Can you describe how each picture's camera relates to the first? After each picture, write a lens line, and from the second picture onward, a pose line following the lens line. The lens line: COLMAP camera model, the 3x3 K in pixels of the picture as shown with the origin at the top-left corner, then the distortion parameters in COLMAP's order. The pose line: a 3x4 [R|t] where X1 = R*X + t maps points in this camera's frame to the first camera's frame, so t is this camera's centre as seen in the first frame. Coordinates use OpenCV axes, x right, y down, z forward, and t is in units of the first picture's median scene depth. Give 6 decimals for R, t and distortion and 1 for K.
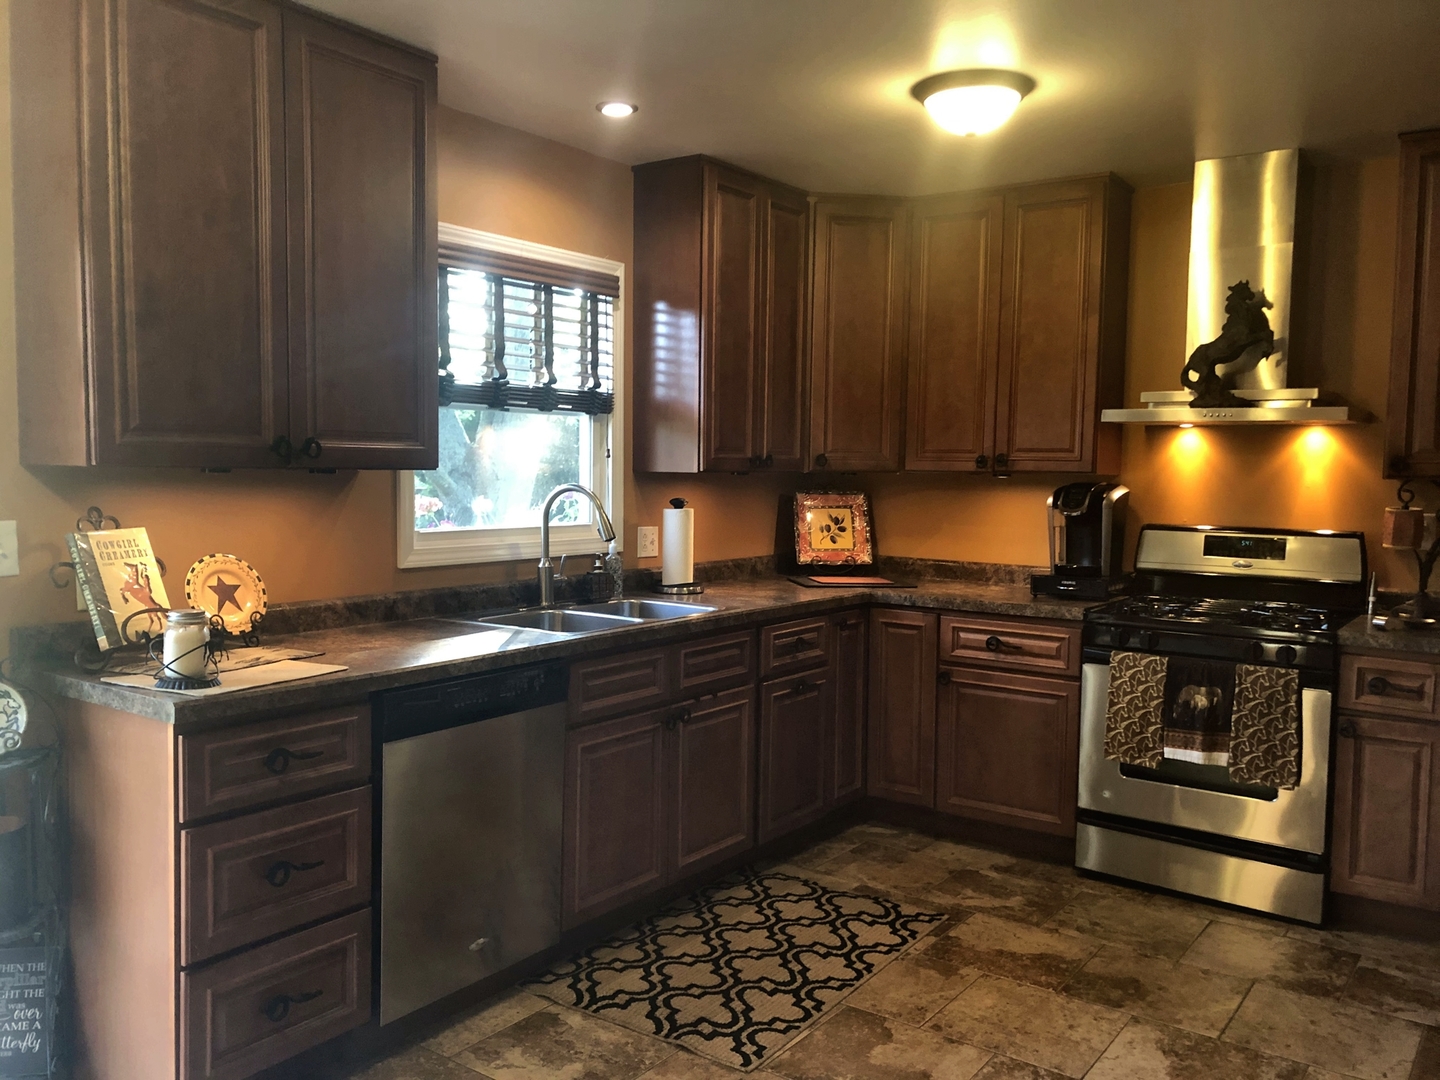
lens RADIAL K [[1172.2, 0, 717.8], [0, 1172.2, 550.0], [0, 0, 1]] dist [0.046079, -0.052818]
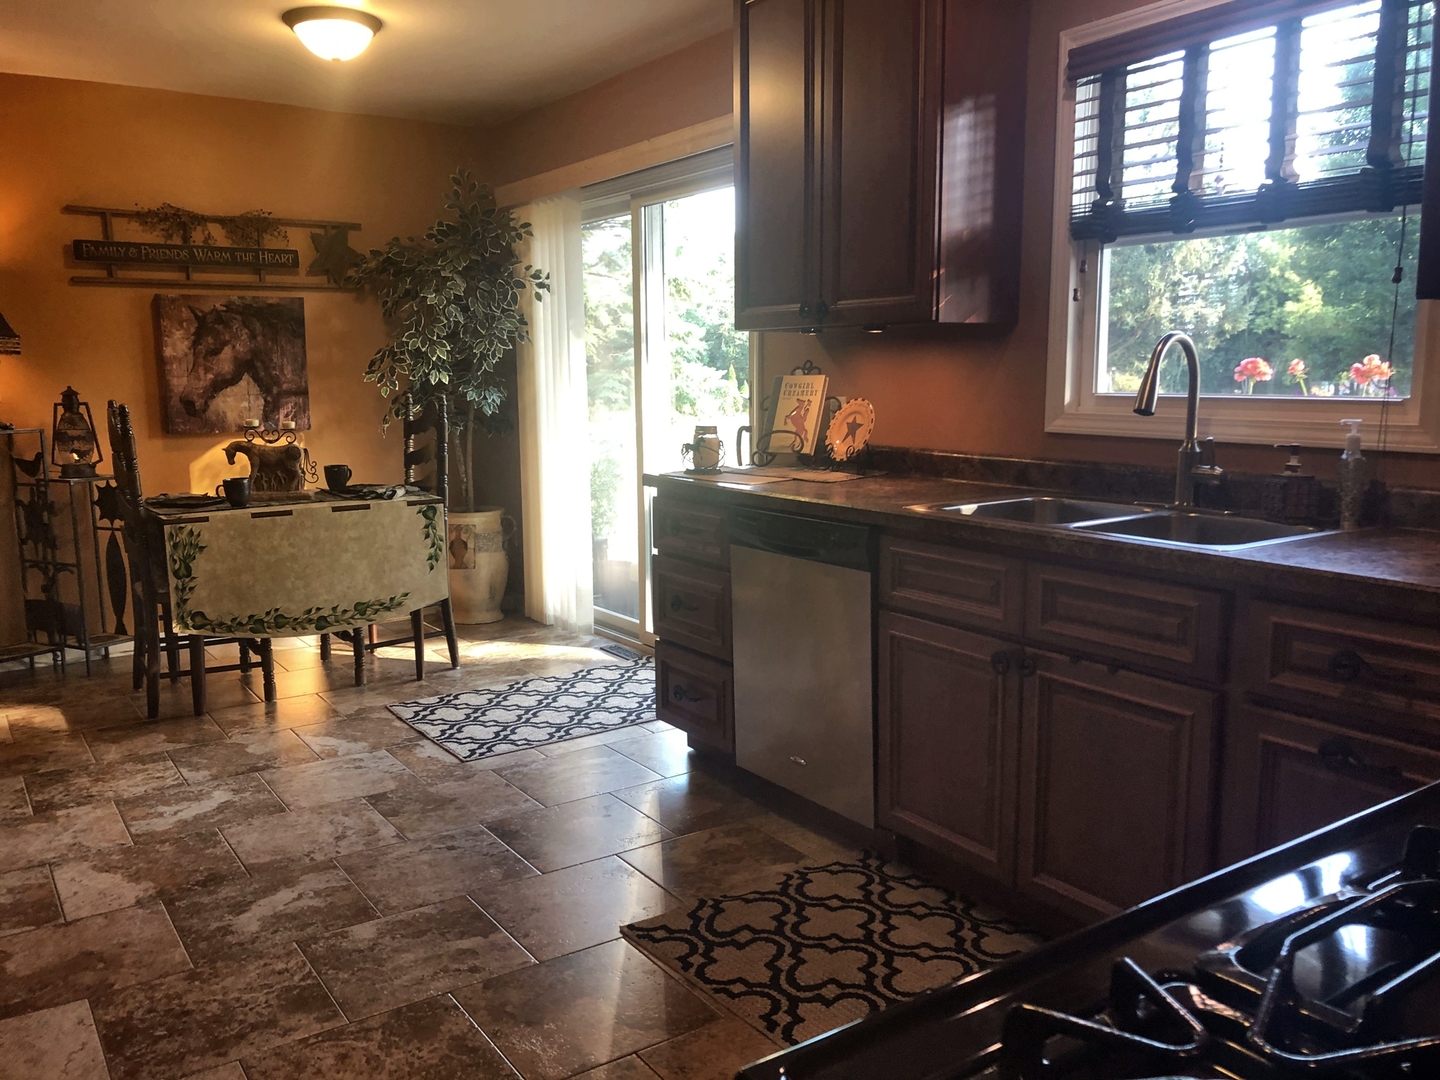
lens RADIAL K [[1172.2, 0, 726.4], [0, 1172.2, 542.8], [0, 0, 1]] dist [0.046079, -0.052818]
pose [[-0.339132, 0.126122, -0.932246, 0.624877], [-0.066693, 0.985256, 0.157555, -0.025451], [0.938372, 0.115606, -0.325720, 0.978463]]
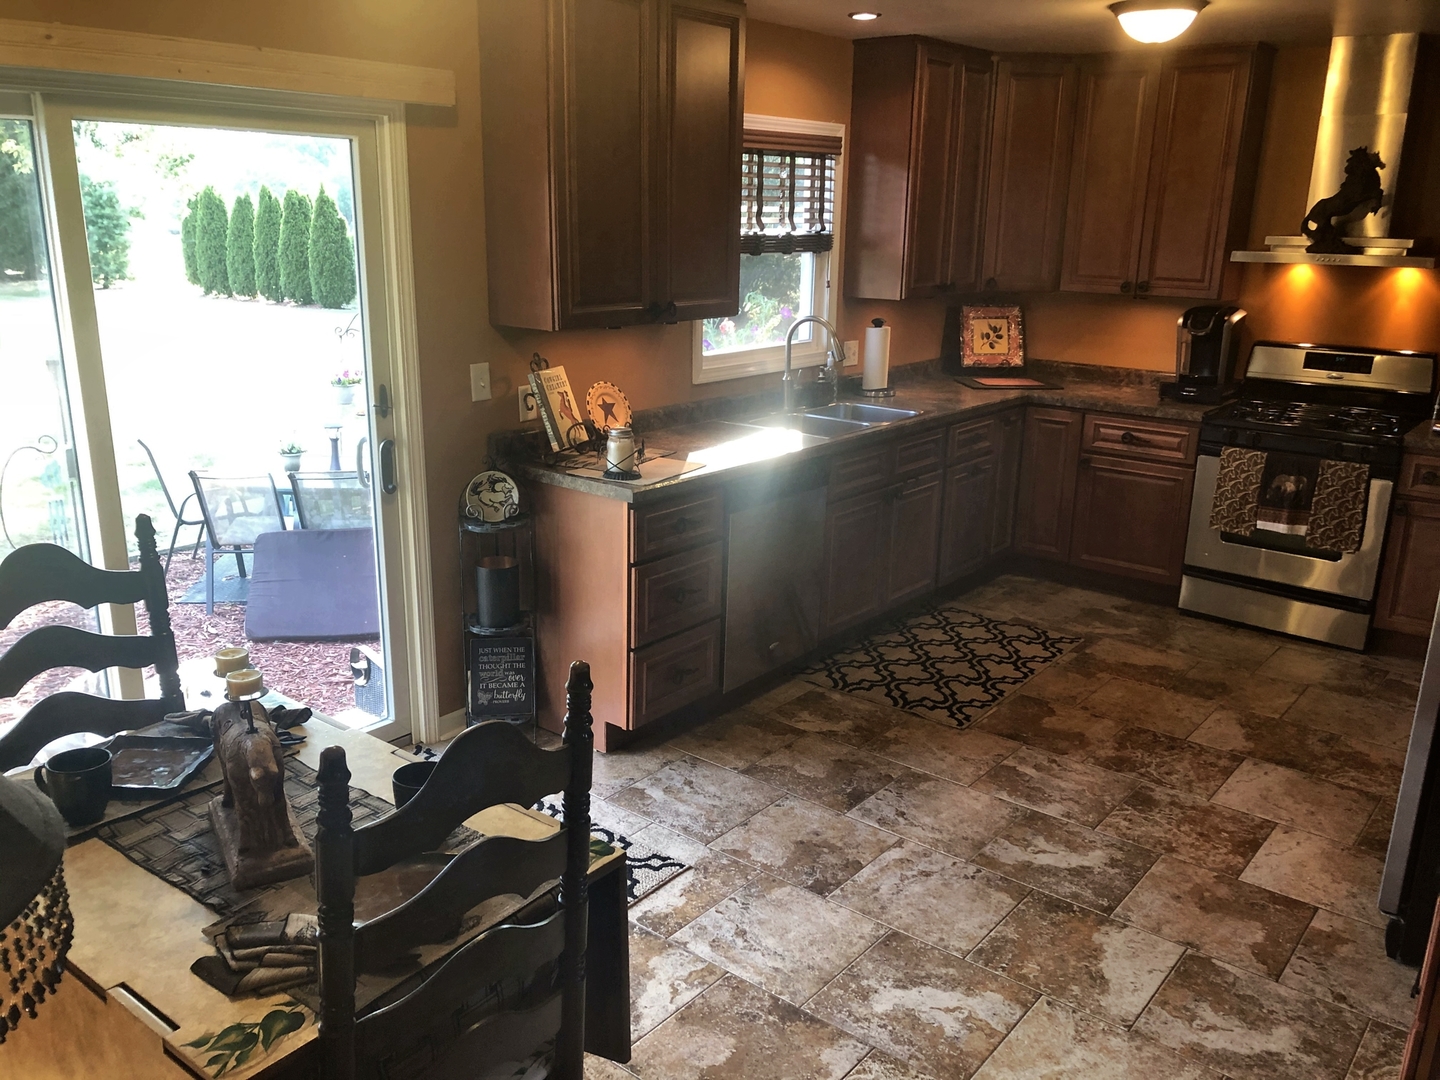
lens RADIAL K [[1172.2, 0, 716.8], [0, 1172.2, 537.9], [0, 0, 1]] dist [0.046079, -0.052818]
pose [[0.998363, 0.018623, -0.054072, -0.152750], [-0.007387, 0.979565, 0.200992, -0.074729], [0.056710, -0.200264, 0.978099, -0.327662]]
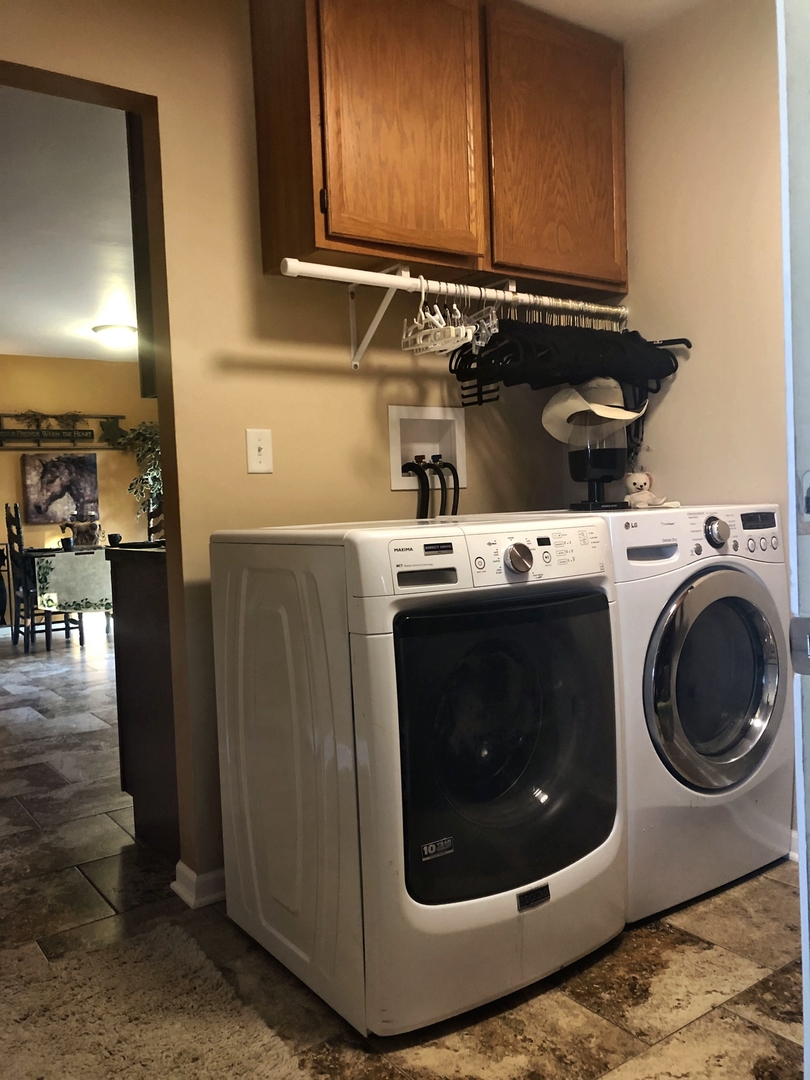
lens RADIAL K [[879.2, 0, 411.2], [0, 879.2, 531.6], [0, 0, 1]] dist [0.046079, -0.052818]
pose [[-0.315458, 0.030383, -0.948453, 1.207134], [-0.033033, 0.998530, 0.042974, 0.012747], [0.948364, 0.044887, -0.313990, 1.388115]]
